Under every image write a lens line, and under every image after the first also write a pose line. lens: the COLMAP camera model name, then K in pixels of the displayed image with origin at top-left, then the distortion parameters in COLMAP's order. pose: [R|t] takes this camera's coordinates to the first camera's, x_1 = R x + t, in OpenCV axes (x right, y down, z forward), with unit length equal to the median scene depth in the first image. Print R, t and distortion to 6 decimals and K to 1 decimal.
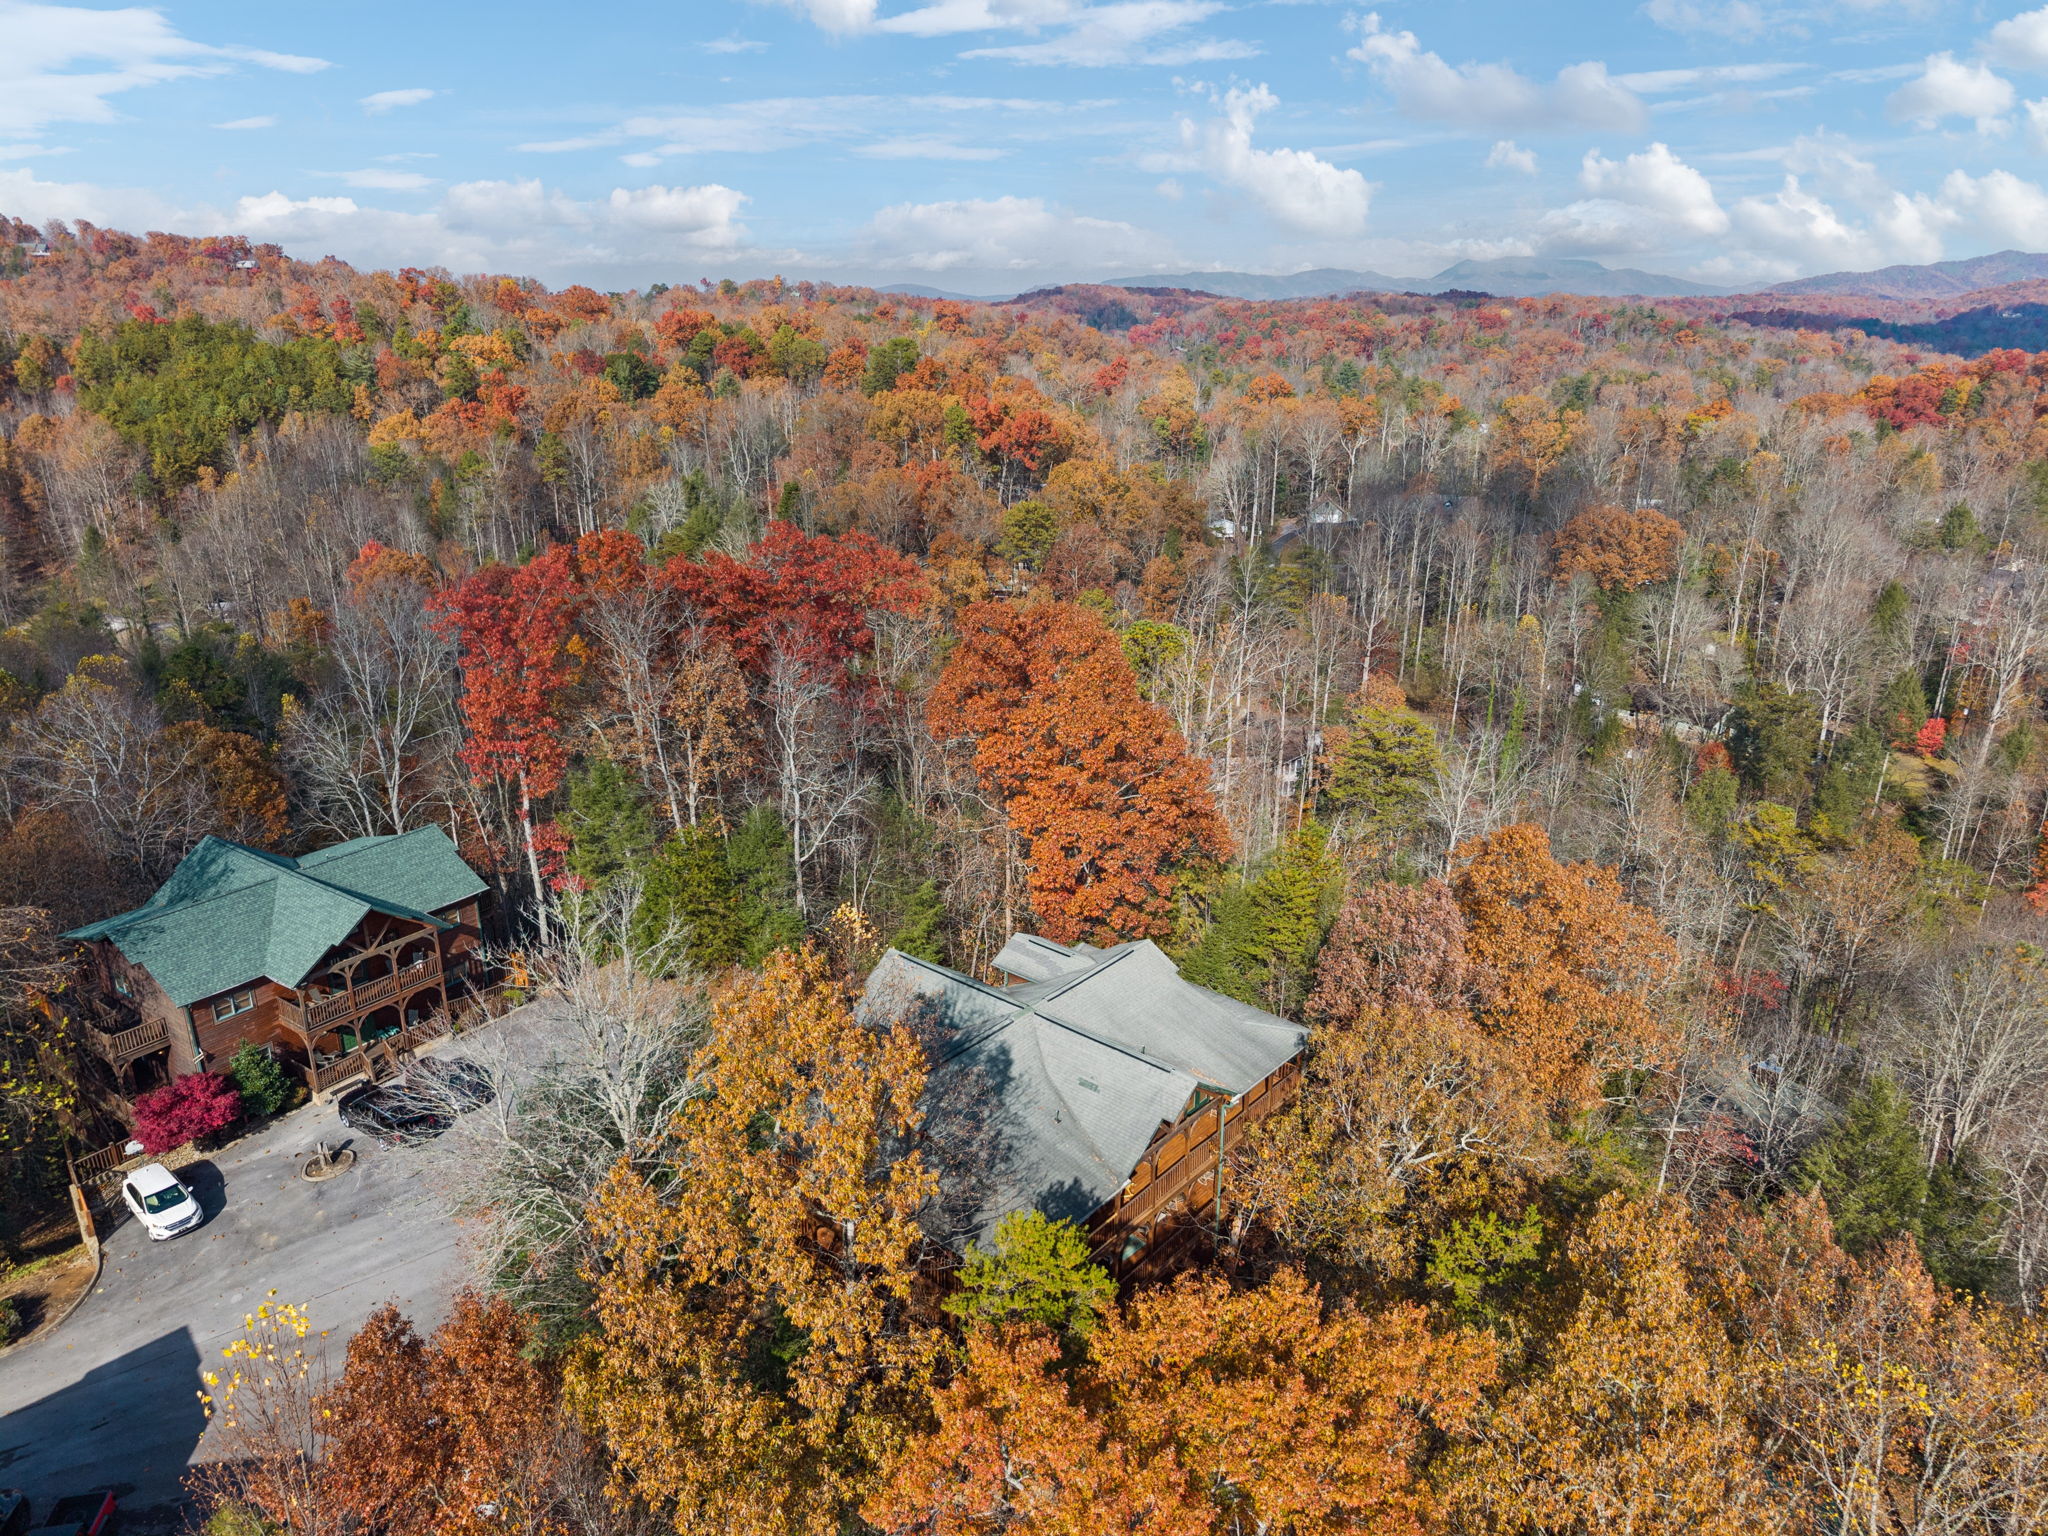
lens RADIAL K [[1355.4, 0, 1029.6], [0, 1355.4, 765.4], [0, 0, 1]] dist [-0.006568, -0.003864]
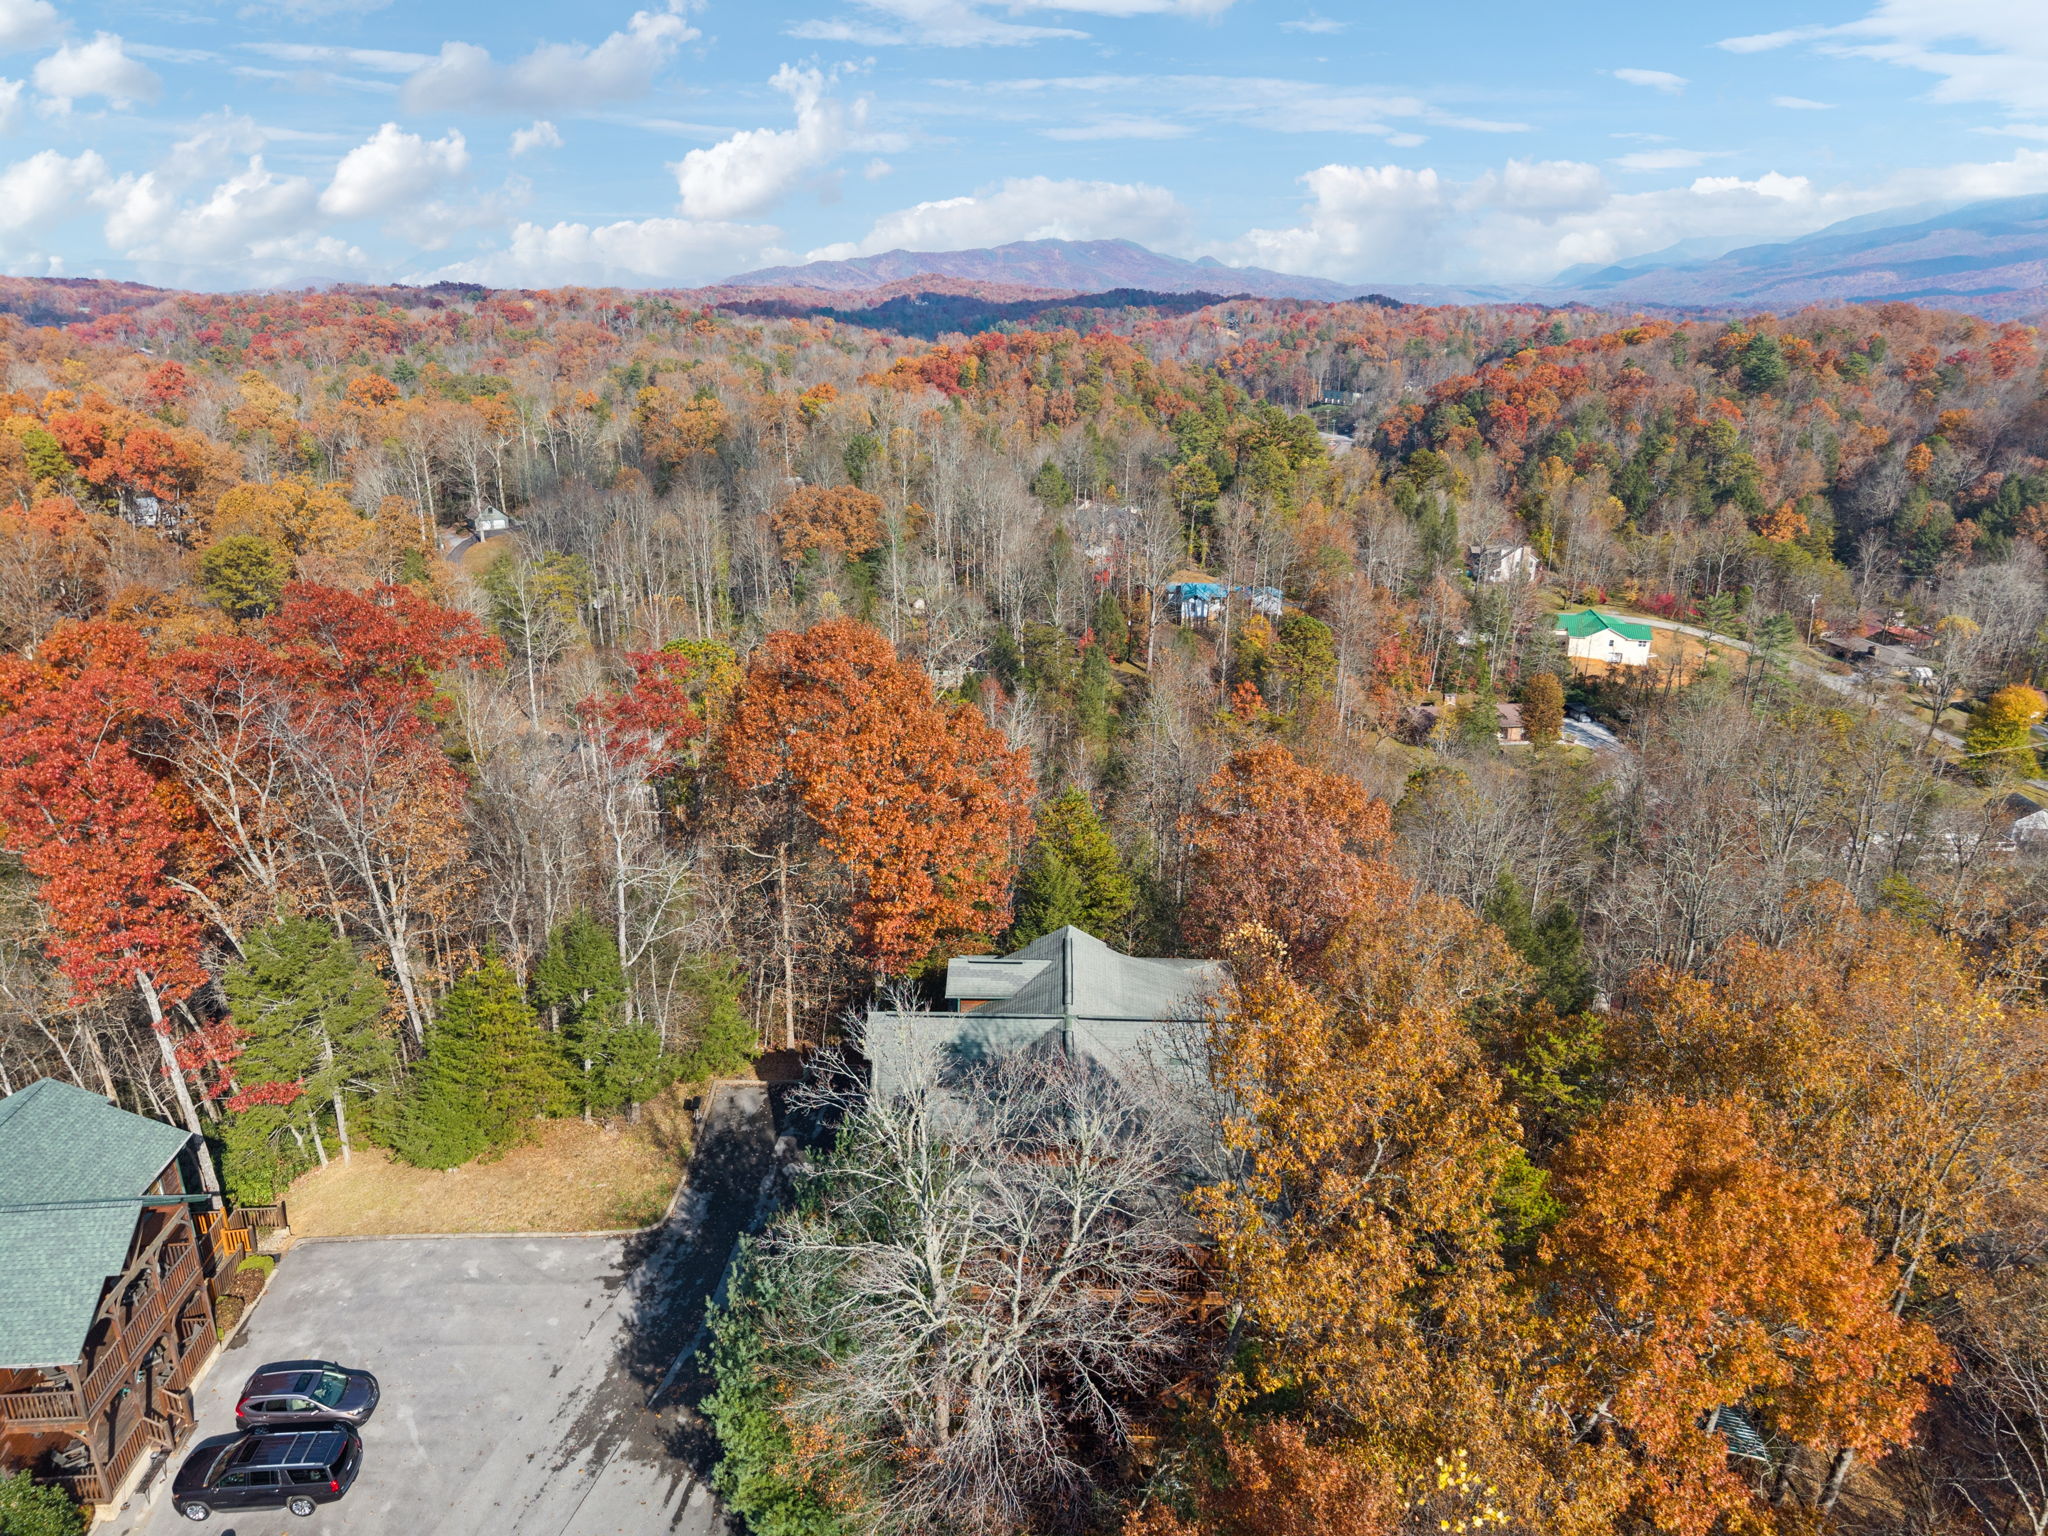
lens RADIAL K [[1355.4, 0, 1029.6], [0, 1355.4, 765.4], [0, 0, 1]] dist [-0.006568, -0.003864]
pose [[0.769549, -0.209386, 0.603284, -0.099320], [0.205814, 0.975629, 0.076083, -0.013963], [-0.604512, 0.065615, 0.793889, 0.033931]]
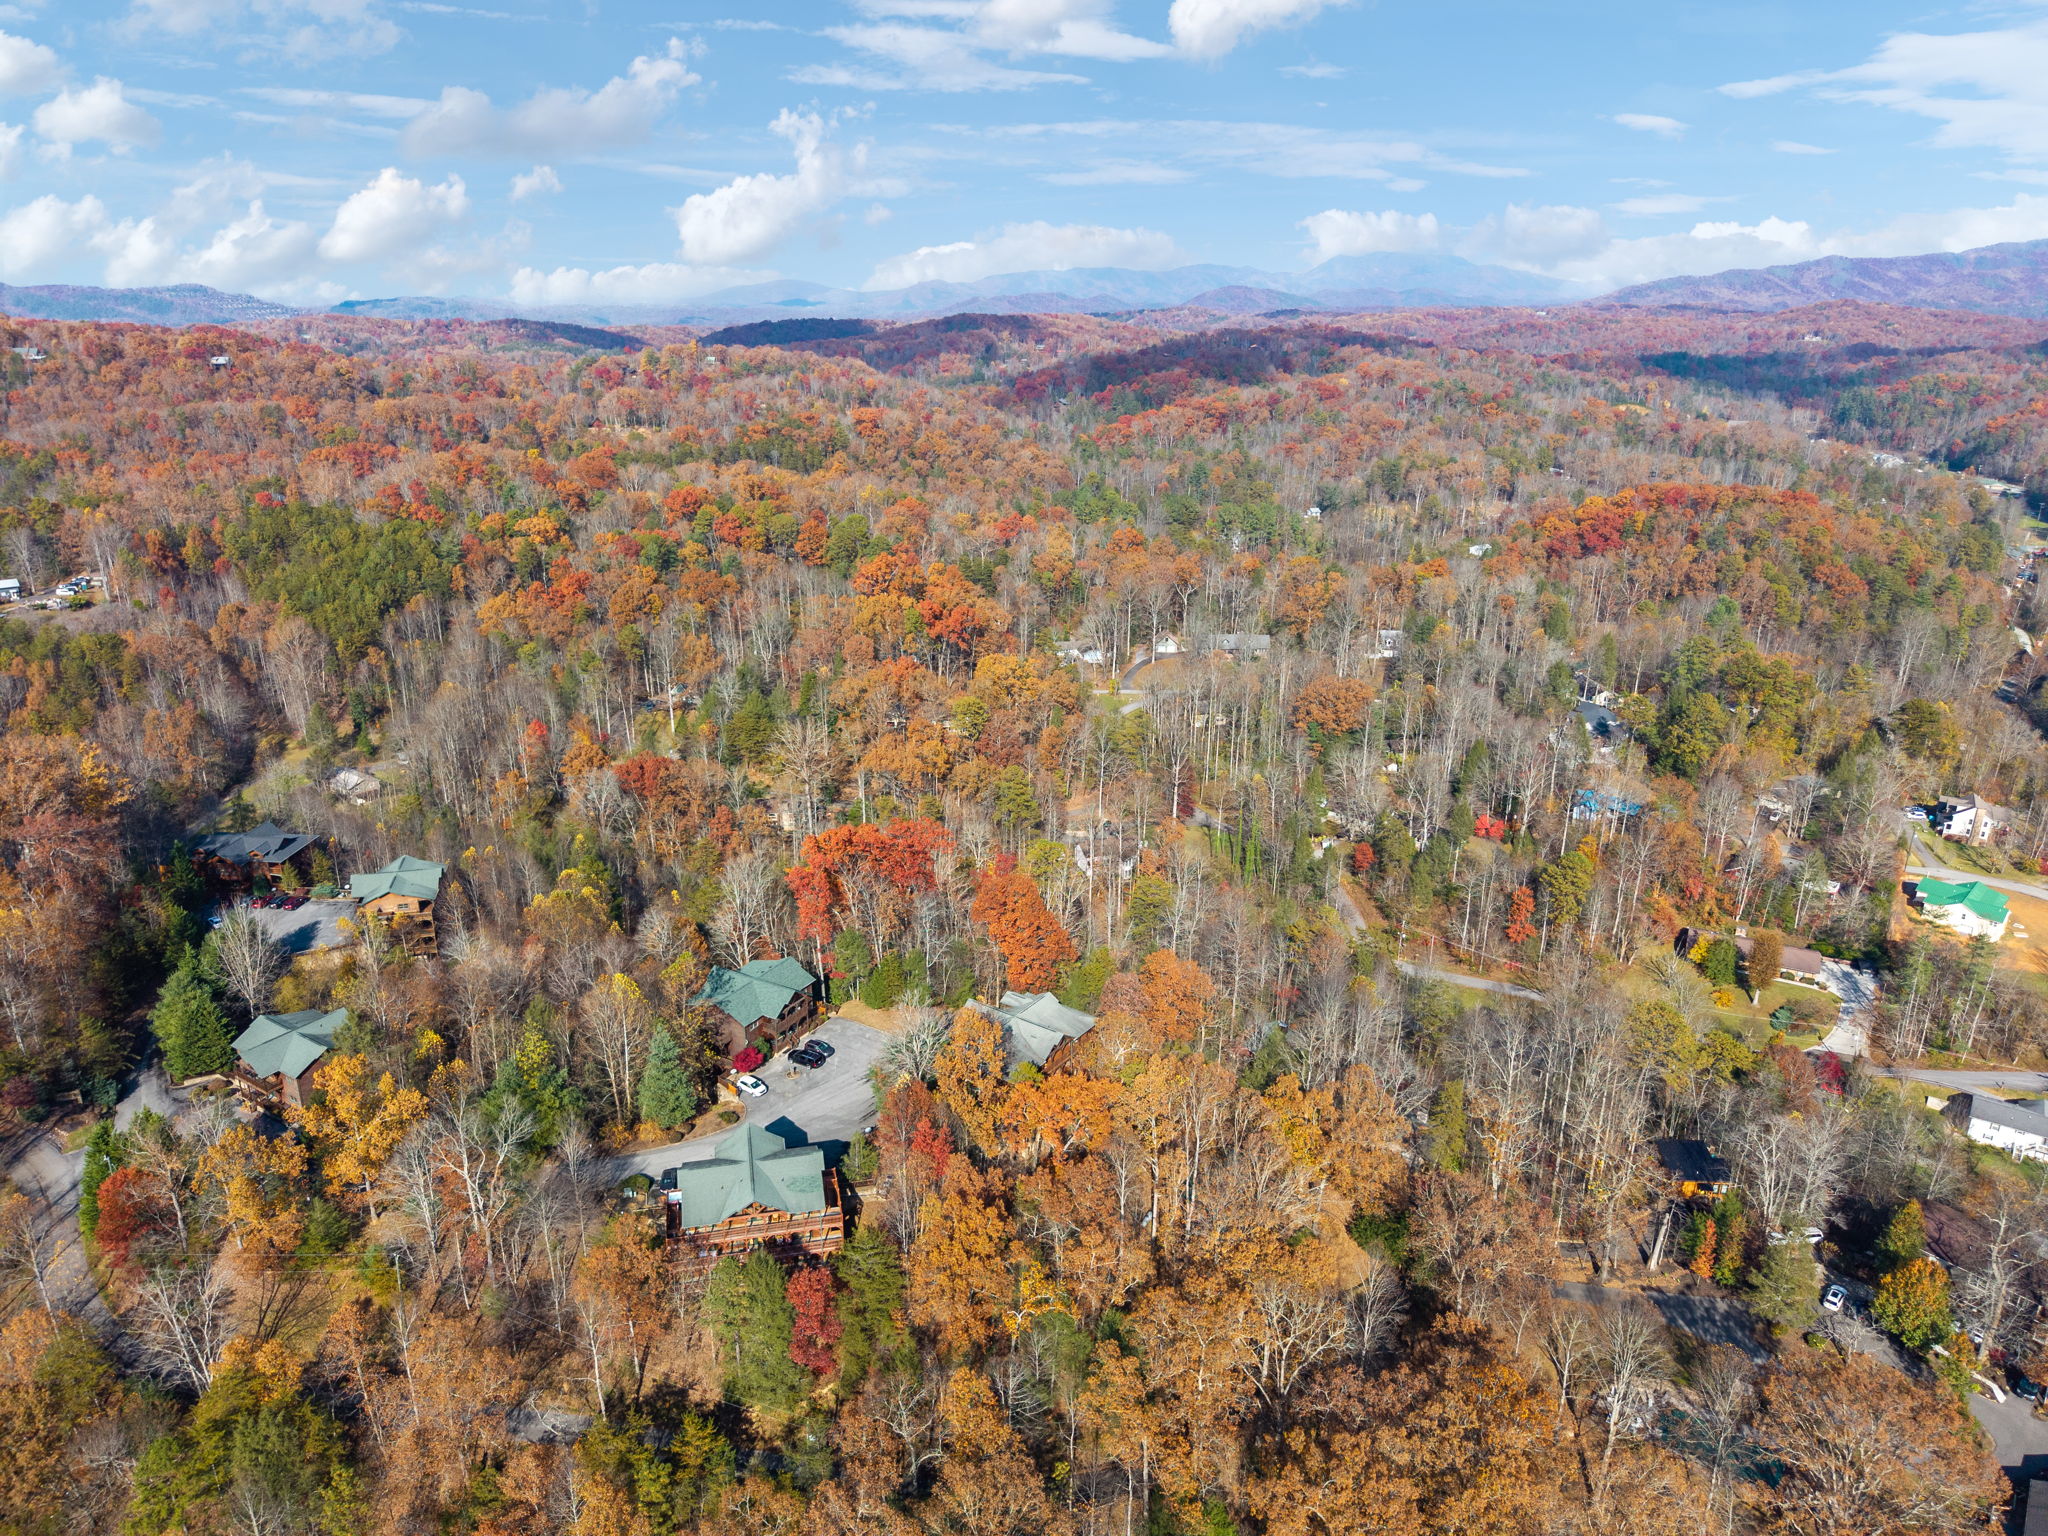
lens RADIAL K [[1364.9, 0, 1024.0], [0, 1364.9, 768.0], [0, 0, 1]] dist [-0.001058, -0.003232]
pose [[0.996954, -0.027835, 0.072856, -0.035553], [0.027033, 0.999563, 0.011970, -0.082011], [-0.073158, -0.009964, 0.997271, -0.410226]]
